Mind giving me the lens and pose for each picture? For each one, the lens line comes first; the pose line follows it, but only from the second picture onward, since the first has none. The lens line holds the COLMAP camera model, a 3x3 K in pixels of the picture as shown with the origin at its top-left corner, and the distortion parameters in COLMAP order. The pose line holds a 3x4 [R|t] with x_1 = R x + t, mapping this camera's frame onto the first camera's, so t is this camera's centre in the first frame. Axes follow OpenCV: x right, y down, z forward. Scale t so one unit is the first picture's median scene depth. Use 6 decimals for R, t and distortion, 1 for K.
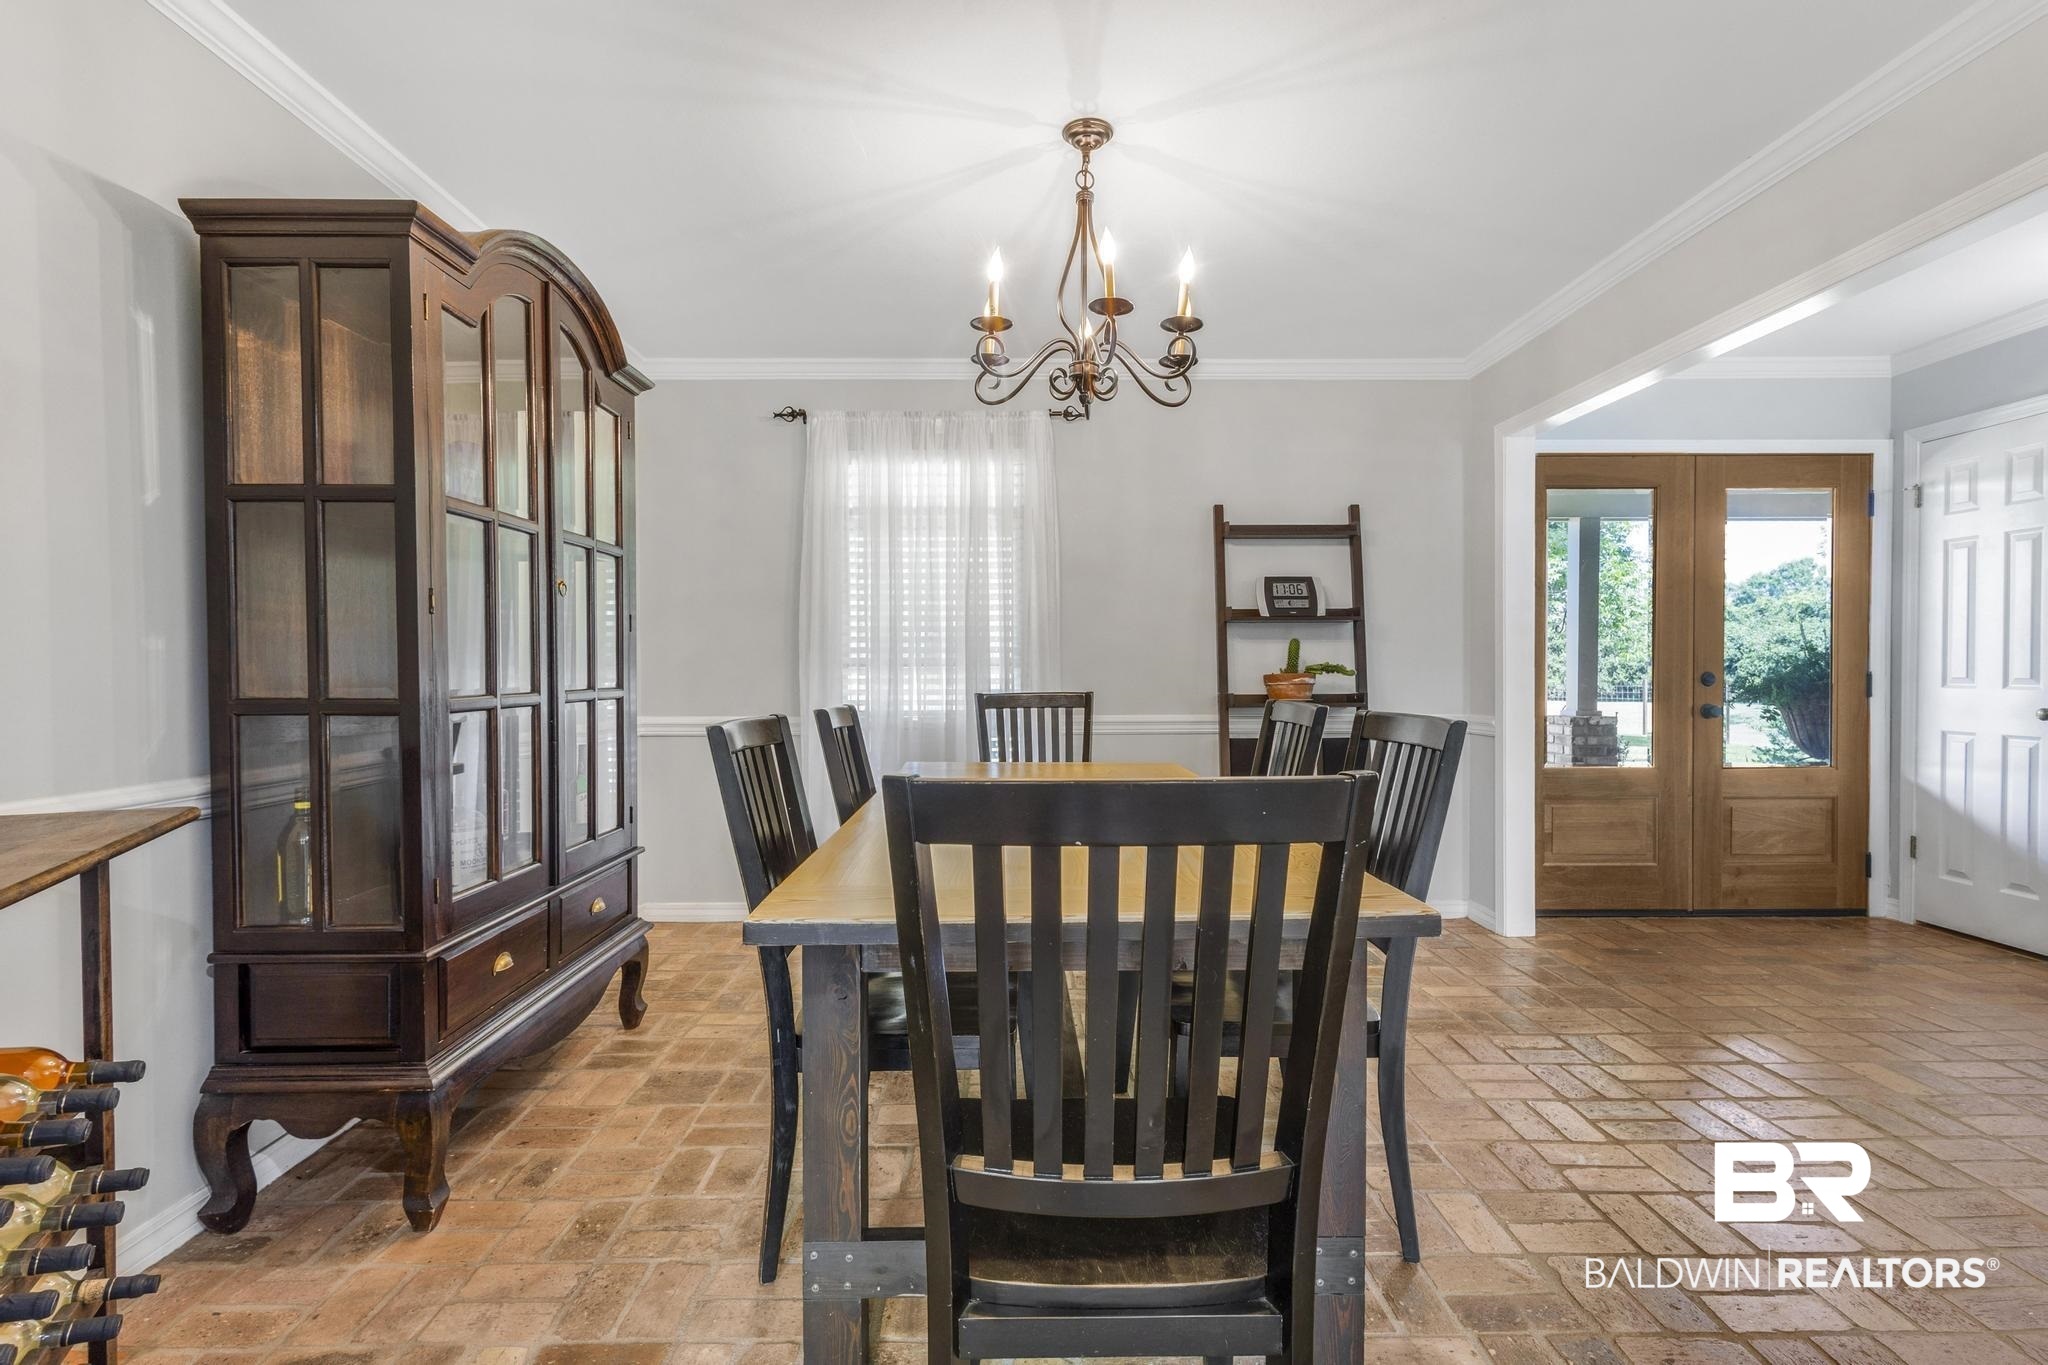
lens RADIAL K [[945.9, 0, 999.4], [0, 945.9, 694.1], [0, 0, 1]] dist [0.013523, -0.005131]
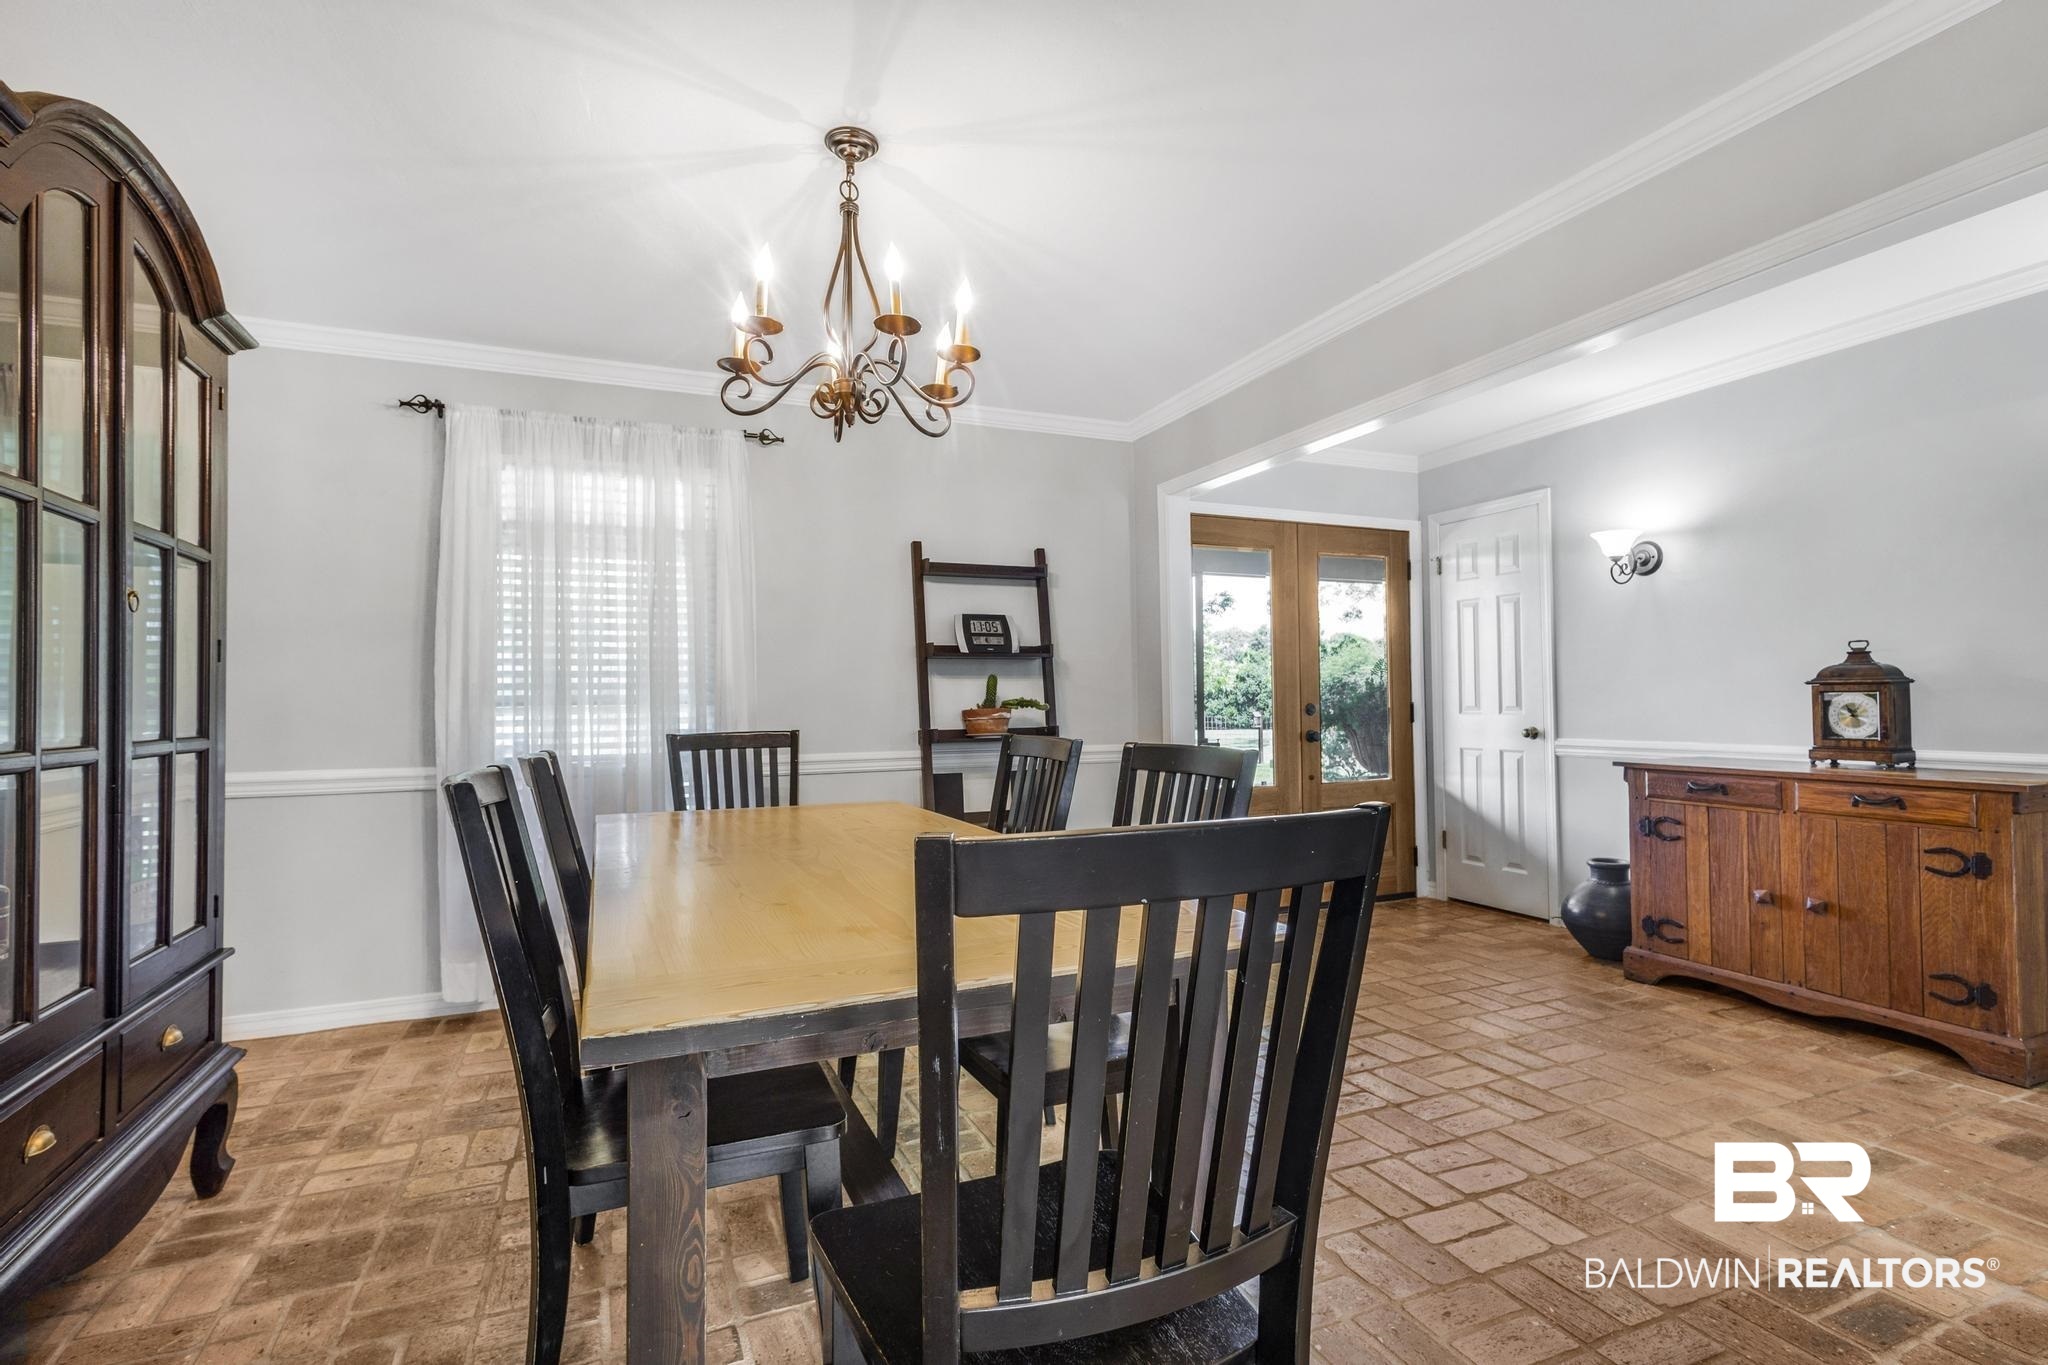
lens RADIAL K [[945.9, 0, 988.6], [0, 945.9, 693.1], [0, 0, 1]] dist [0.013523, -0.005131]
pose [[0.924930, -0.004455, 0.380112, -0.104450], [0.019647, 0.999155, -0.036097, -0.001663], [-0.379630, 0.040855, 0.924236, 0.063808]]
